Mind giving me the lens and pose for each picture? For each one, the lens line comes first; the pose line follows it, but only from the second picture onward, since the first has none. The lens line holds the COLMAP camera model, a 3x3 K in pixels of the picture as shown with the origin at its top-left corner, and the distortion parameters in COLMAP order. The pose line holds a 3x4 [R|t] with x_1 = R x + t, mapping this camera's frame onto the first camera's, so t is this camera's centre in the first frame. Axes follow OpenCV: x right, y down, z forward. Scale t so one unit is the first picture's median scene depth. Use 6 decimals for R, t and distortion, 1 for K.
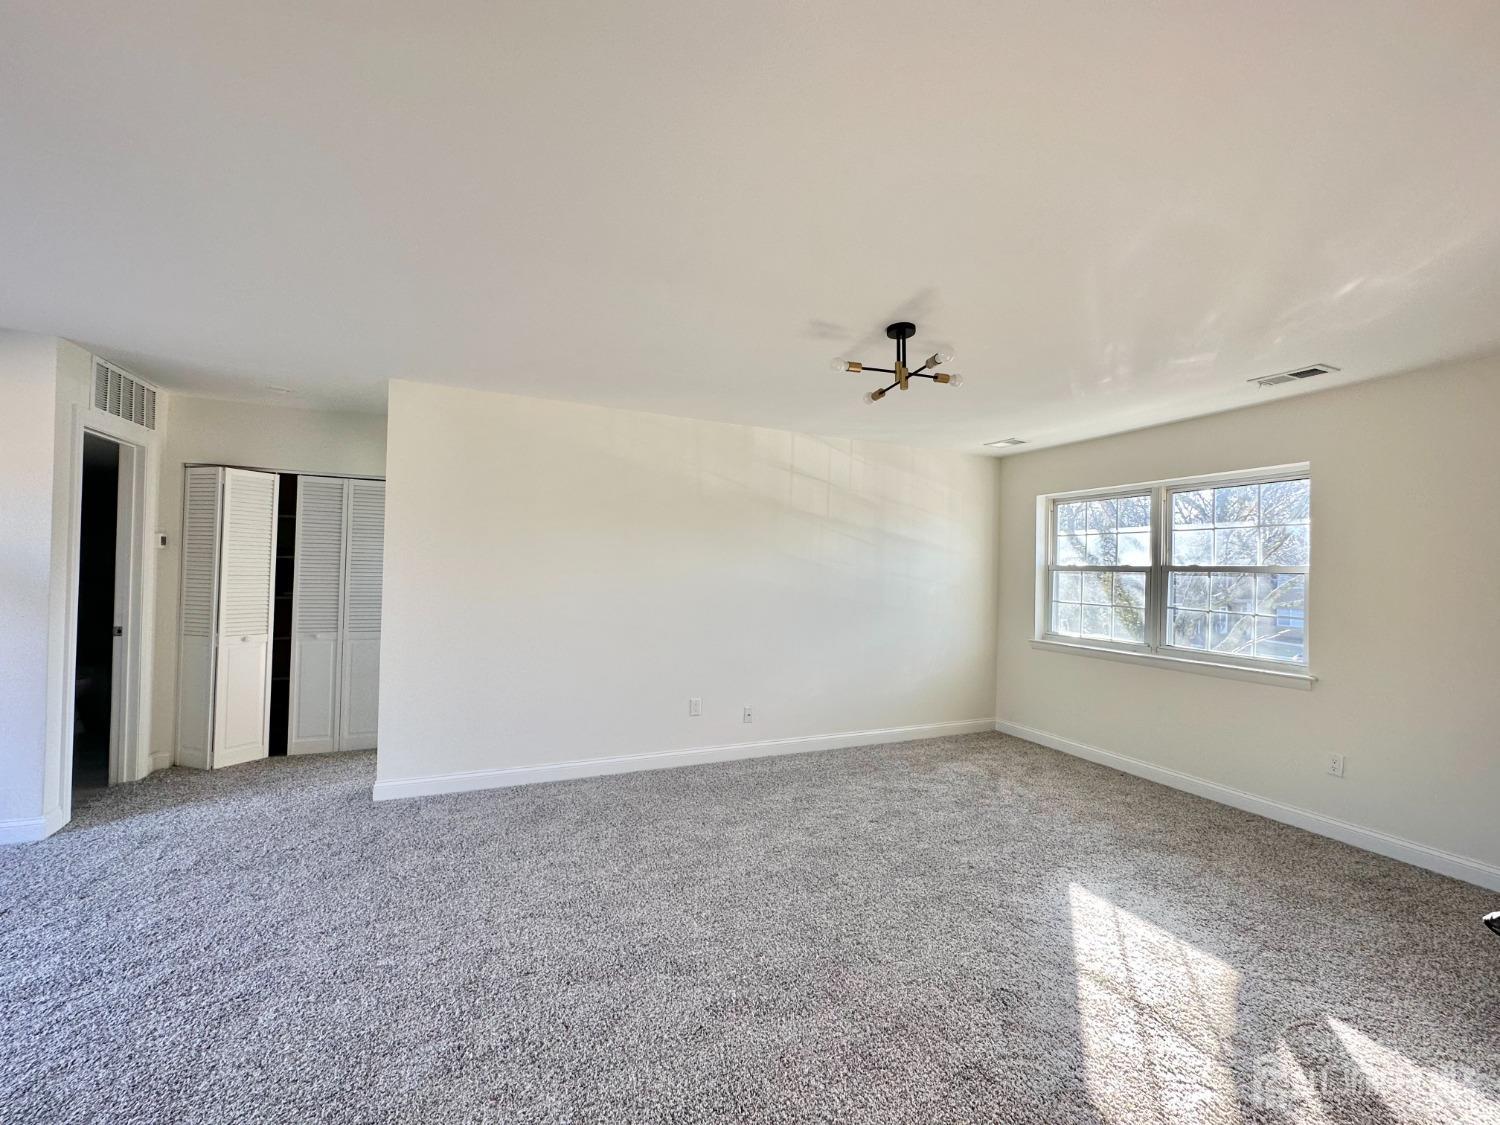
lens RADIAL K [[597.8, 0, 751.0], [0, 597.8, 561.4], [0, 0, 1]] dist [-0.004807, 0.000848]
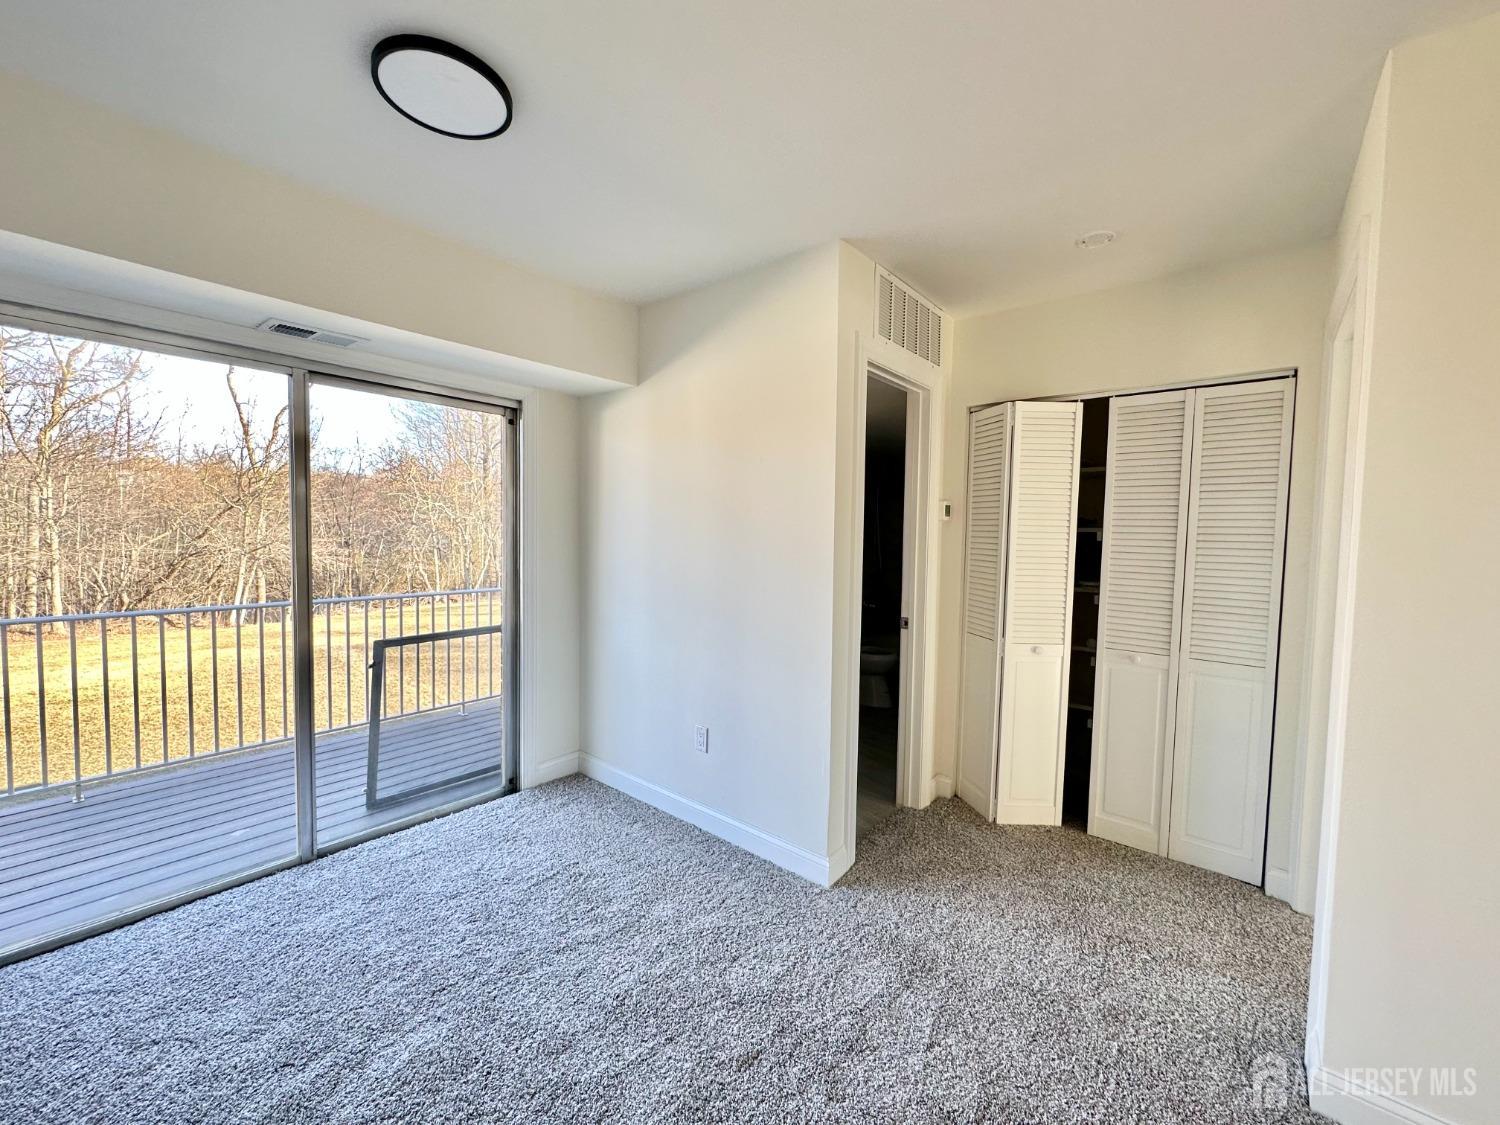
lens RADIAL K [[597.8, 0, 751.0], [0, 597.8, 561.4], [0, 0, 1]] dist [-0.004807, 0.000848]
pose [[0.444140, 0.032800, -0.895357, -0.369946], [0.005796, 0.999204, 0.039480, -0.000505], [0.895938, -0.022724, 0.443597, 0.390371]]
